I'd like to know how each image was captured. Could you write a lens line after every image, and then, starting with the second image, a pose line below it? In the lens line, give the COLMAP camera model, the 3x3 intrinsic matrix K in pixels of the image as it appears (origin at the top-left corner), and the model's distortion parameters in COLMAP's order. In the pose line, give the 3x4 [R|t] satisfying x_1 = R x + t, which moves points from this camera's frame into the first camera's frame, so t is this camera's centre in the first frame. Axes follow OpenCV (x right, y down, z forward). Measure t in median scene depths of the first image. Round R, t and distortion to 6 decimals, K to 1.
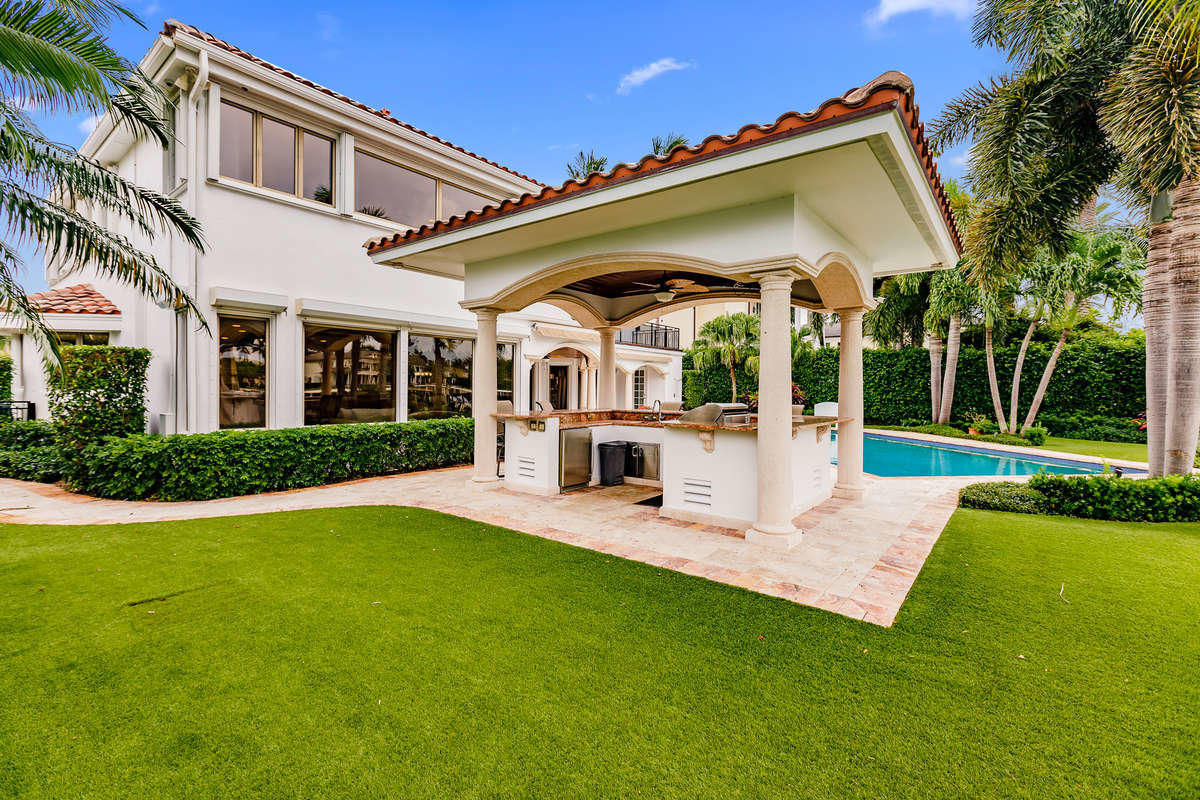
lens RADIAL K [[539.3, 0, 600.0], [0, 539.3, 400.0], [0, 0, 1]] dist [0.000293, 0.000175]
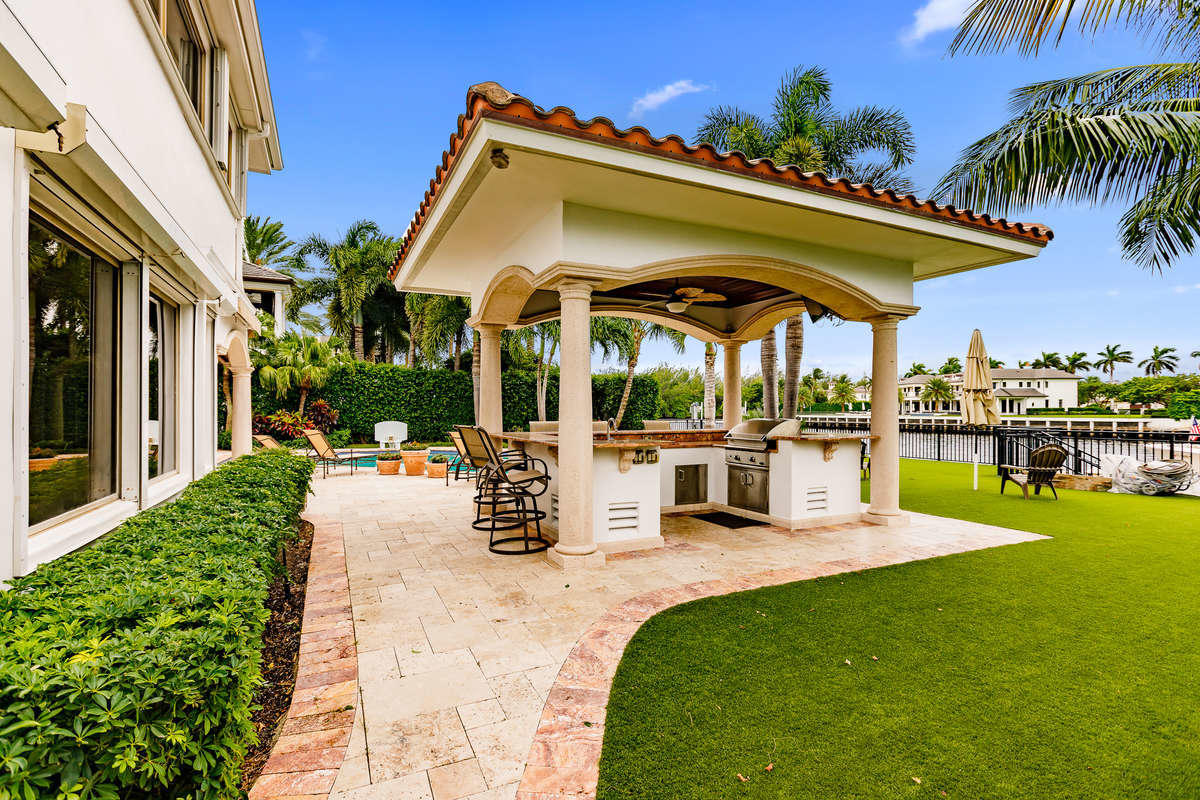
lens RADIAL K [[555.0, 0, 600.9], [0, 555.0, 414.6], [0, 0, 1]] dist [-0.013240, -0.000052]
pose [[0.437977, -0.014629, 0.898867, -0.980019], [0.022554, 0.999732, 0.005282, -0.016353], [-0.898703, 0.017960, 0.438189, 0.857881]]
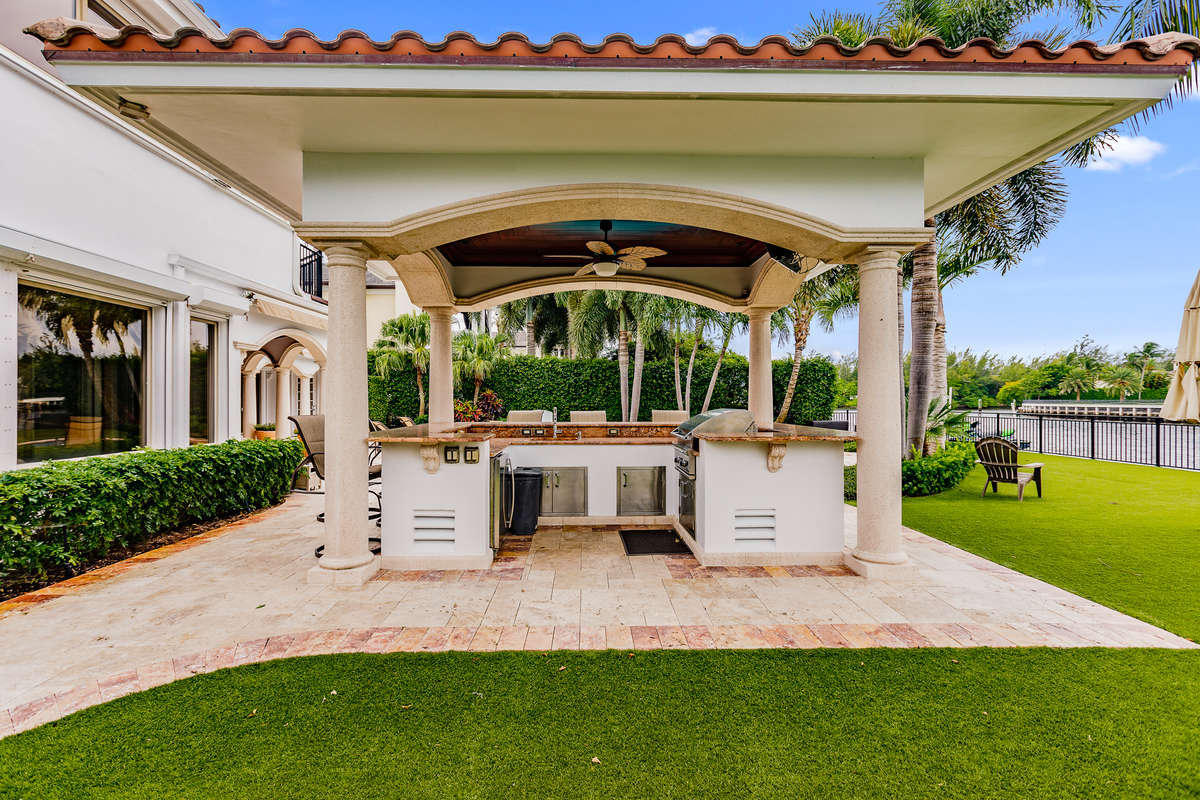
lens RADIAL K [[547.3, 0, 600.0], [0, 547.3, 400.0], [0, 0, 1]] dist [0.003898, 0.000106]
pose [[0.769607, -0.009457, 0.638448, -0.456392], [0.021621, 0.999703, -0.011255, -0.001594], [-0.638152, 0.022466, 0.769582, 0.518425]]
